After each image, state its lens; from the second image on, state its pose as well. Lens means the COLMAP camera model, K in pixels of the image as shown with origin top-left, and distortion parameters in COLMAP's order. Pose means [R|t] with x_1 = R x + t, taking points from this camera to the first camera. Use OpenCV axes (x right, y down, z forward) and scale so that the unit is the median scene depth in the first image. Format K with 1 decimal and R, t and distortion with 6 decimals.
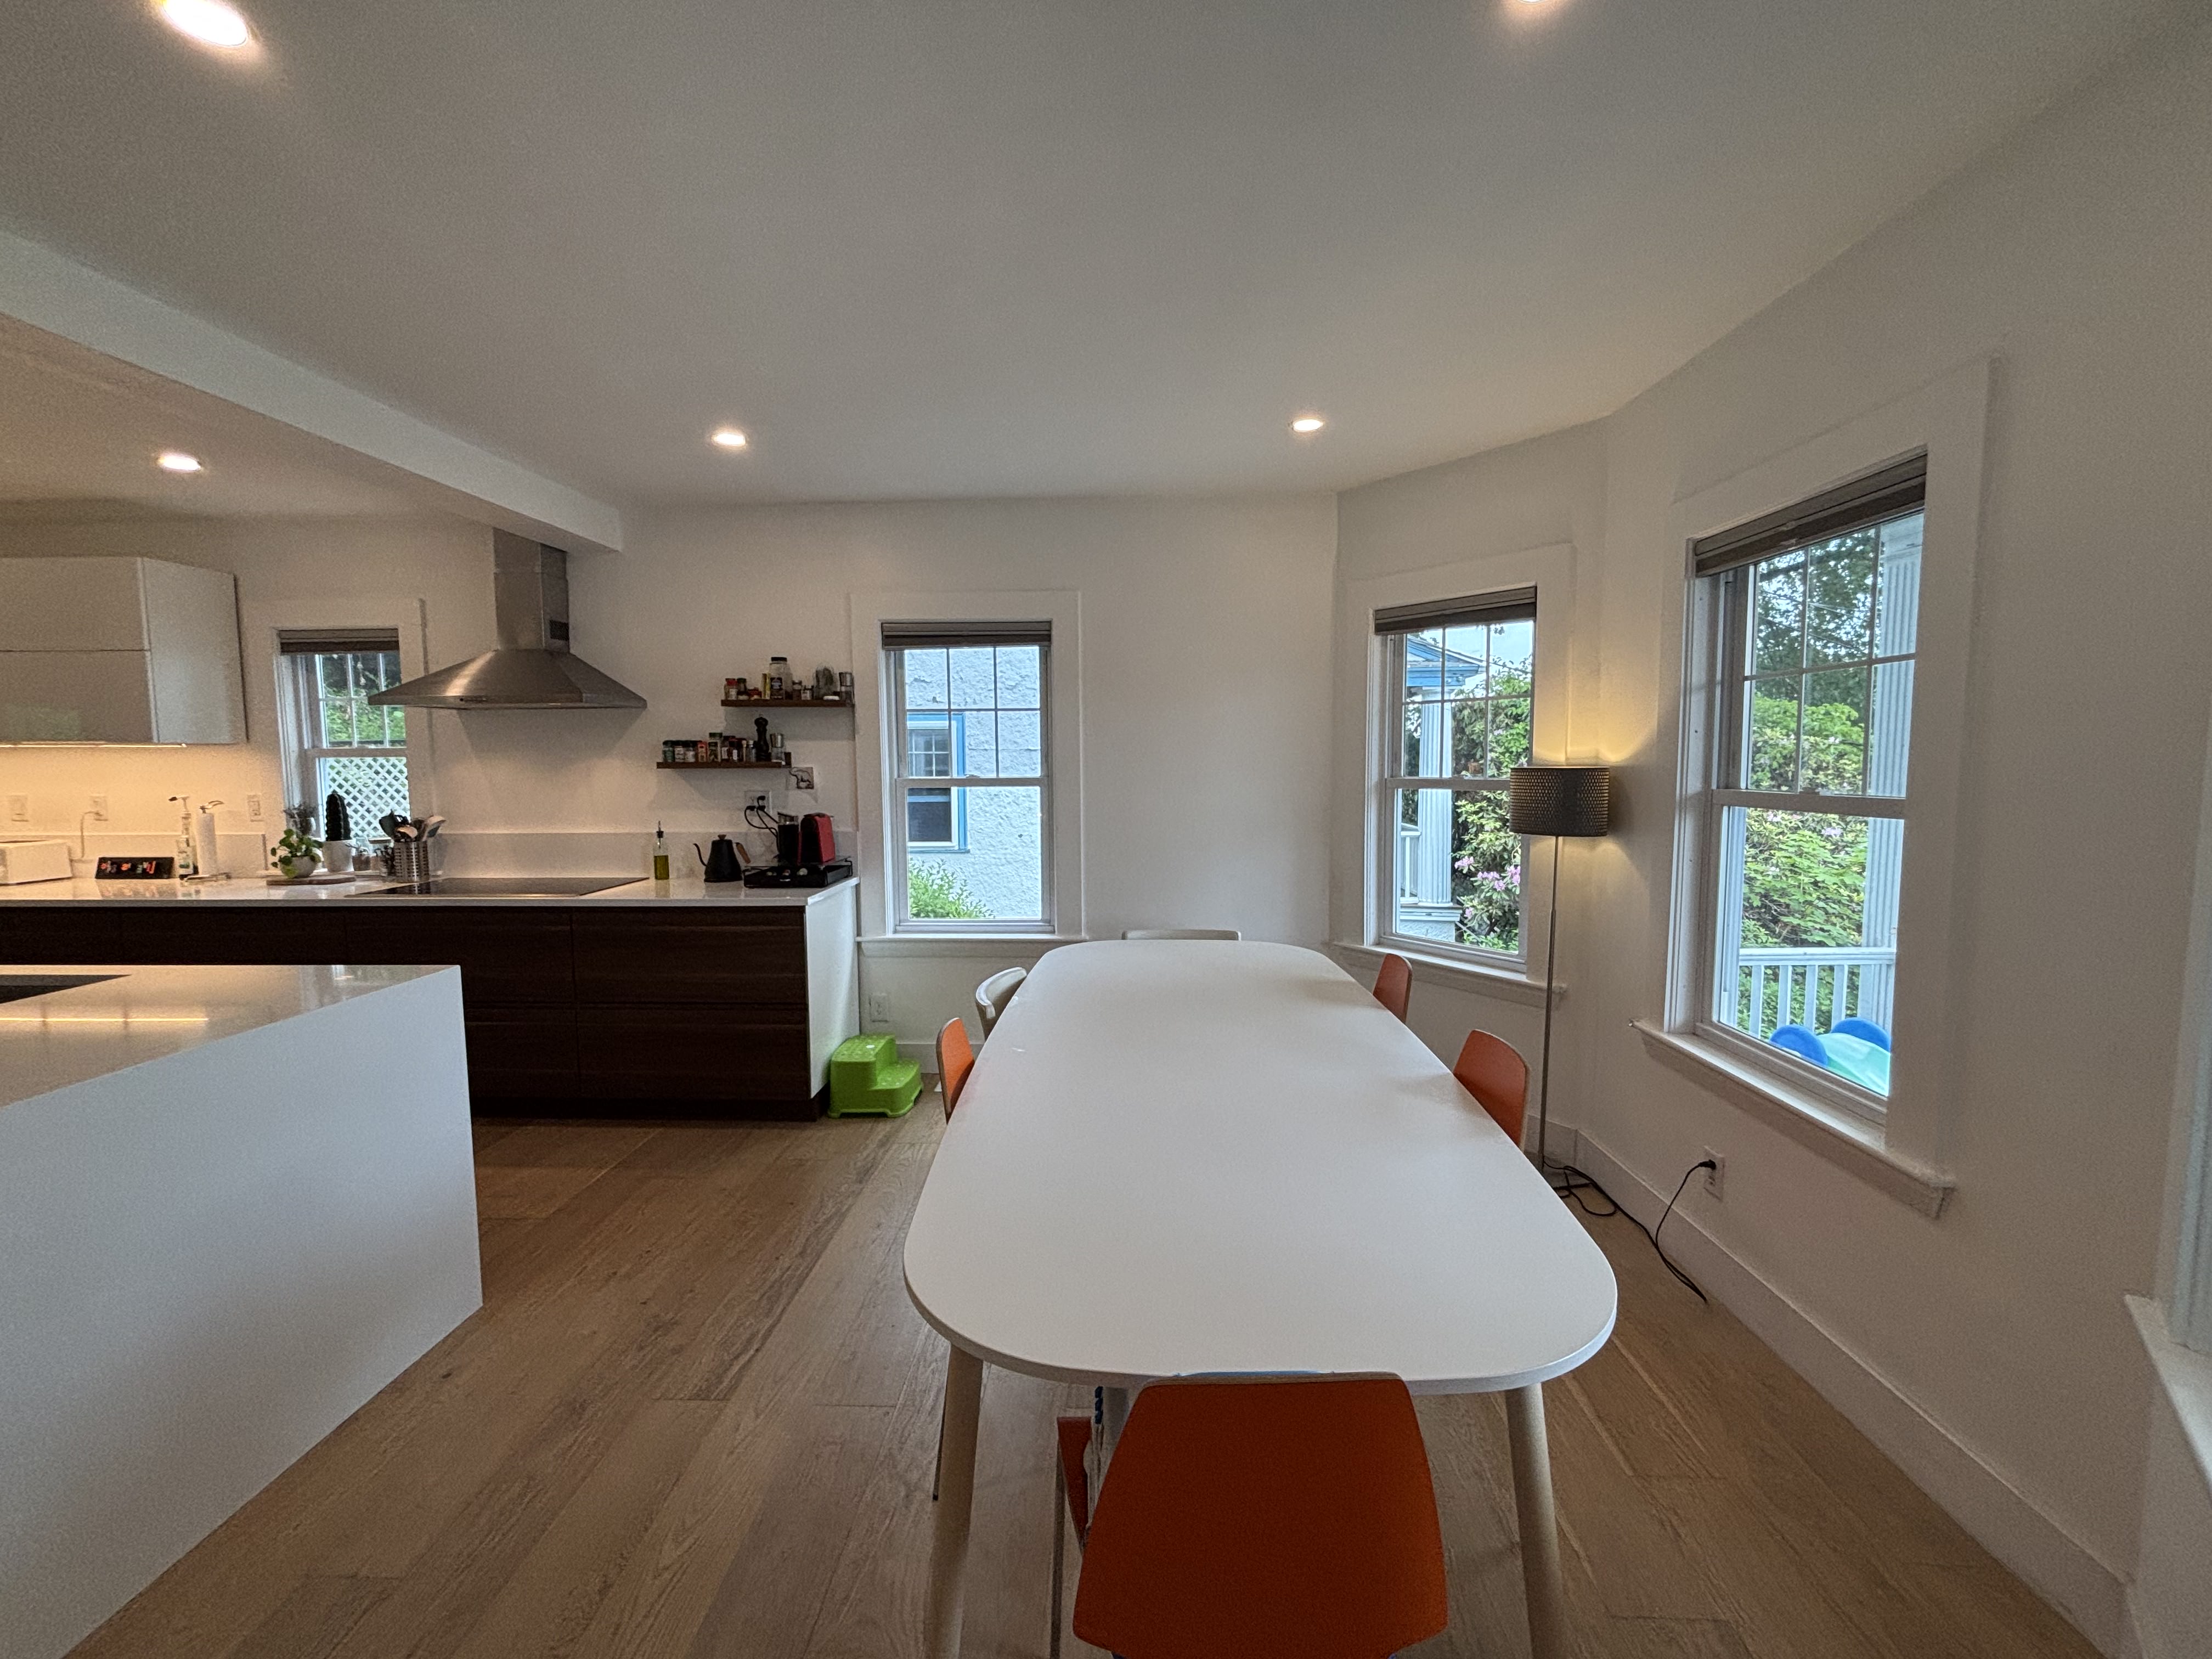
lens RADIAL K [[901.7, 0, 1098.2], [0, 901.7, 823.3], [0, 0, 1]] dist [-0.002316, -0.000032]
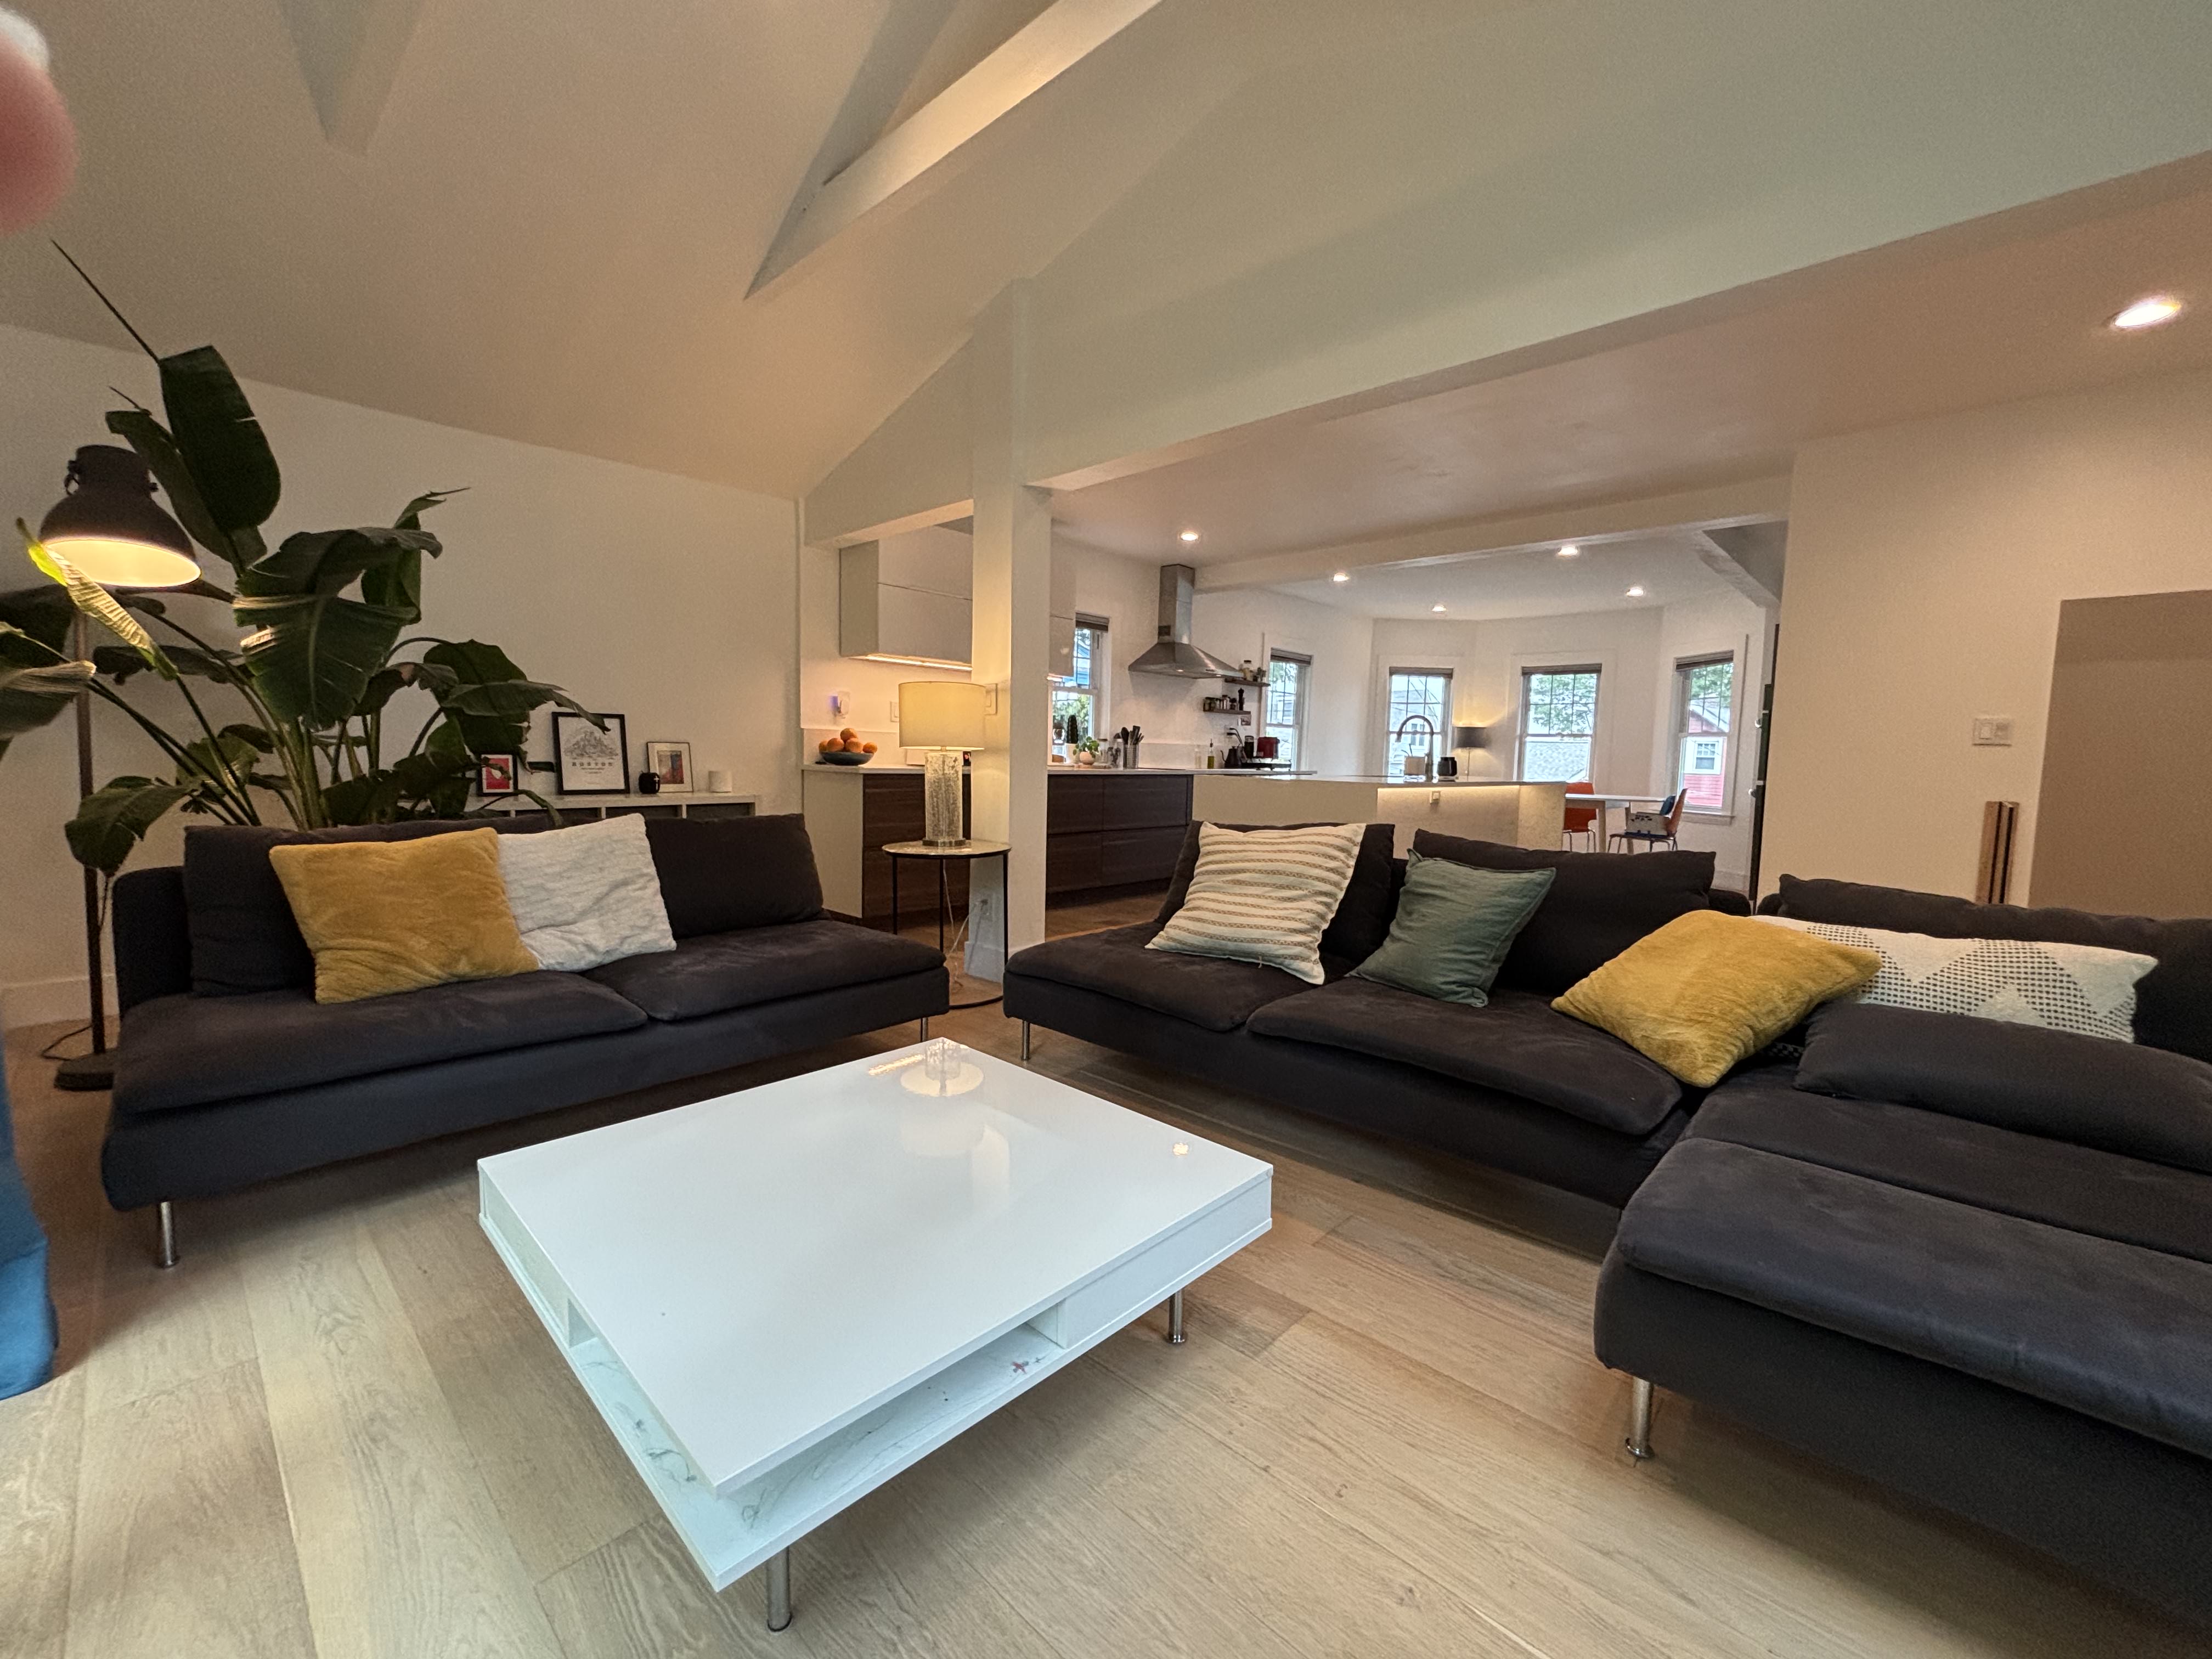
lens RADIAL K [[901.7, 0, 1098.2], [0, 901.7, 823.3], [0, 0, 1]] dist [-0.002316, -0.000032]
pose [[0.653389, -0.040726, 0.755926, -2.127992], [0.020447, 0.999137, 0.036157, 0.104781], [-0.756746, -0.008168, 0.653658, -0.084617]]
